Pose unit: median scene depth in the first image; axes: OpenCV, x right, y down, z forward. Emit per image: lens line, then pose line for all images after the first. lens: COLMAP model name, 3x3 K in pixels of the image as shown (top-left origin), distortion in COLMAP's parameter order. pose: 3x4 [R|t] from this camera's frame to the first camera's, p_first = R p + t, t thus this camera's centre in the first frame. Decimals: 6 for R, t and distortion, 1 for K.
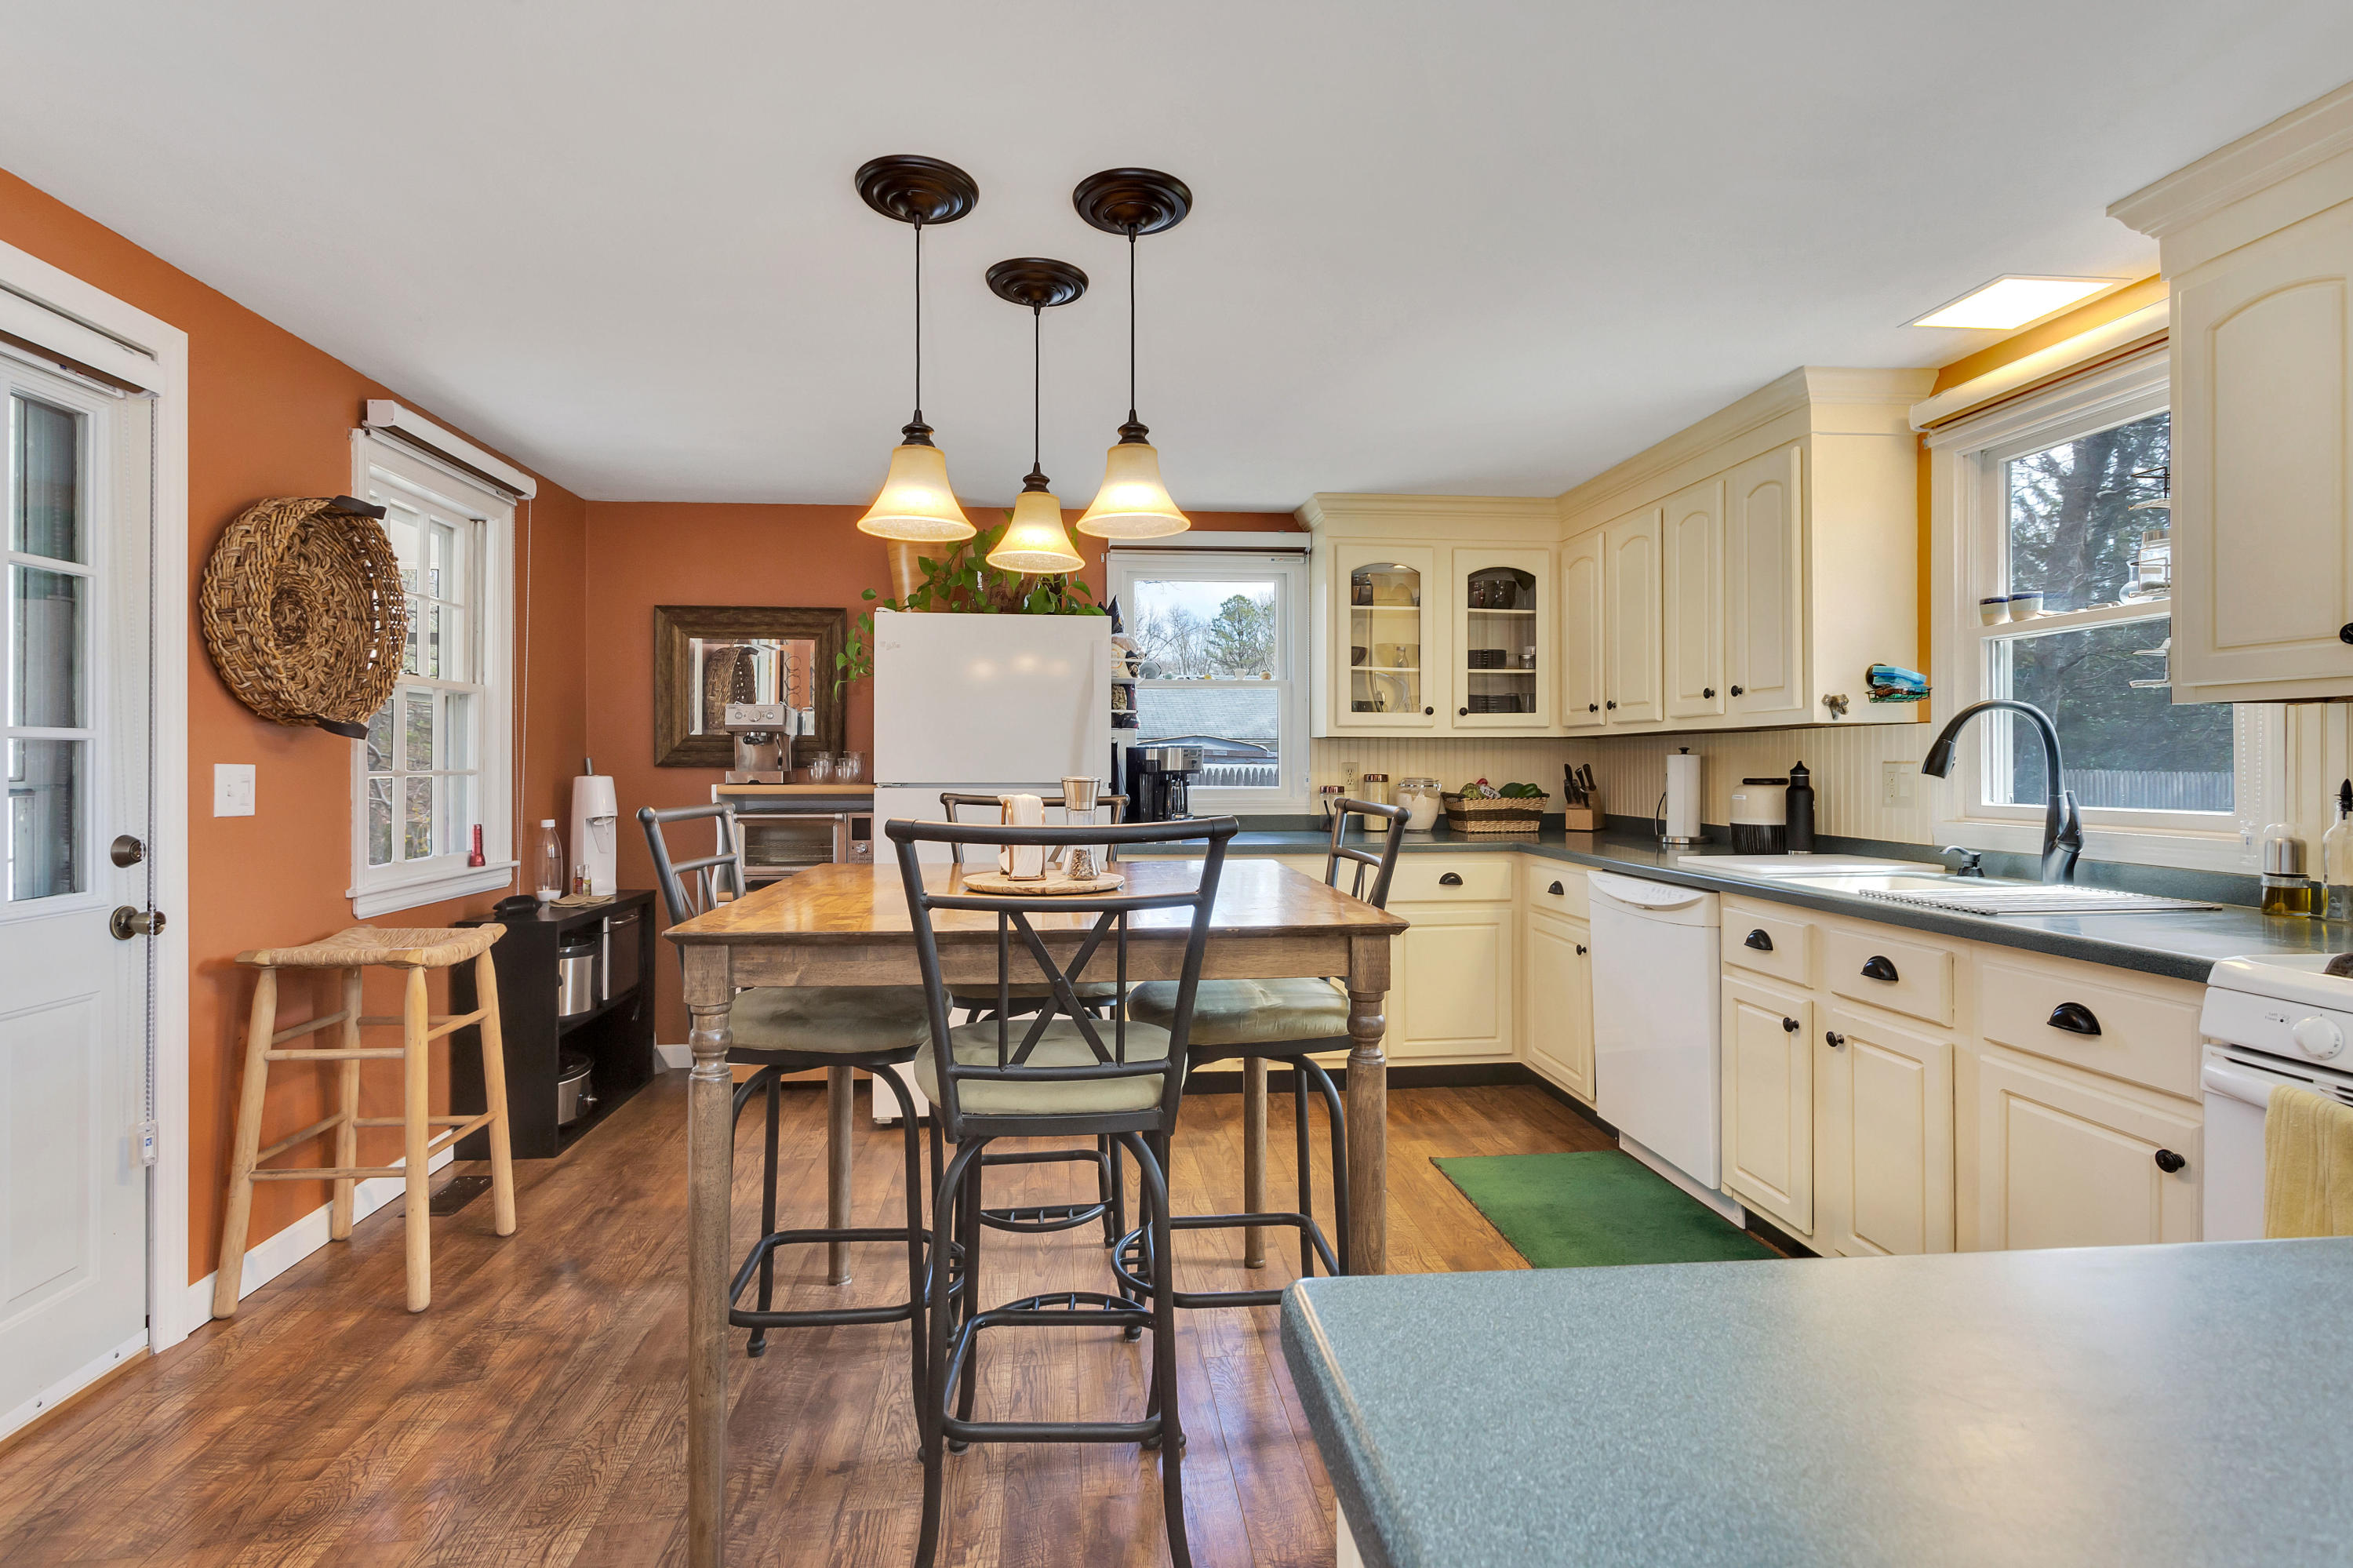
lens RADIAL K [[1133.9, 0, 1155.2], [0, 1133.9, 761.8], [0, 0, 1]] dist [-0.001385, 0.004206]
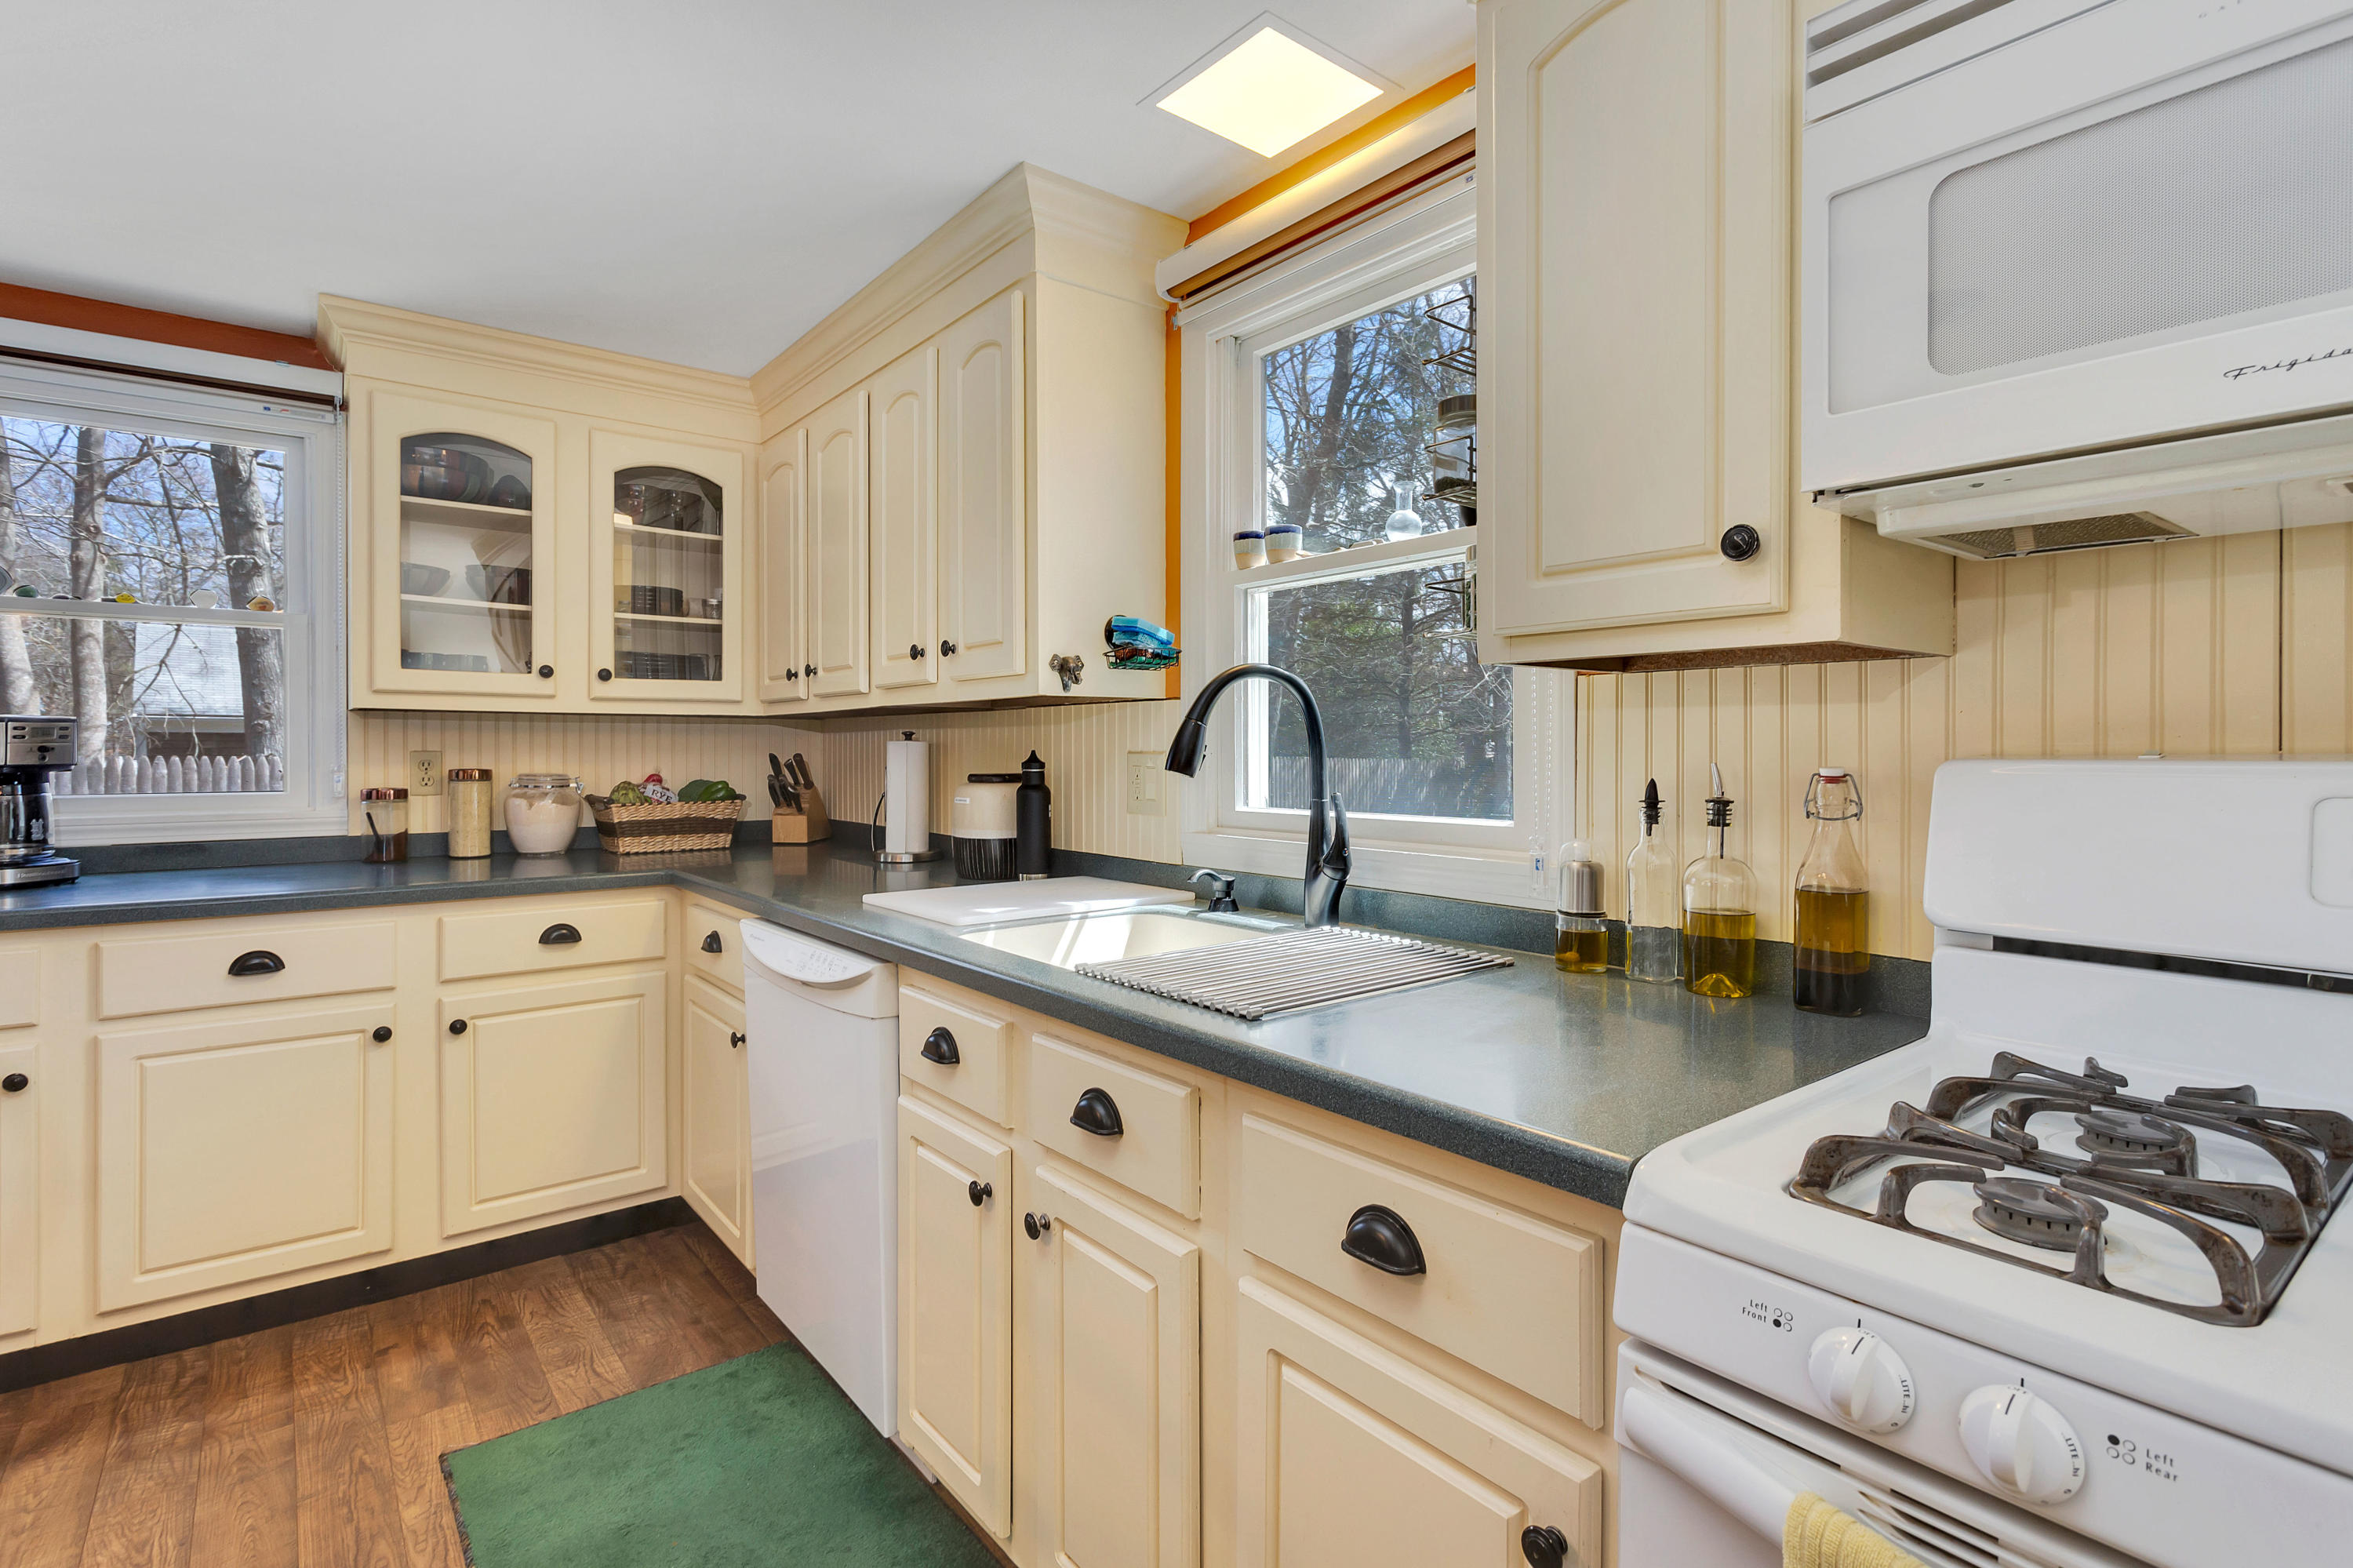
lens RADIAL K [[1133.9, 0, 1162.2], [0, 1133.9, 757.4], [0, 0, 1]] dist [-0.001385, 0.004206]
pose [[0.840888, -0.002533, 0.541203, 0.222797], [-0.001630, 0.999973, 0.007213, -0.001322], [-0.541206, -0.006947, 0.840861, 0.312724]]
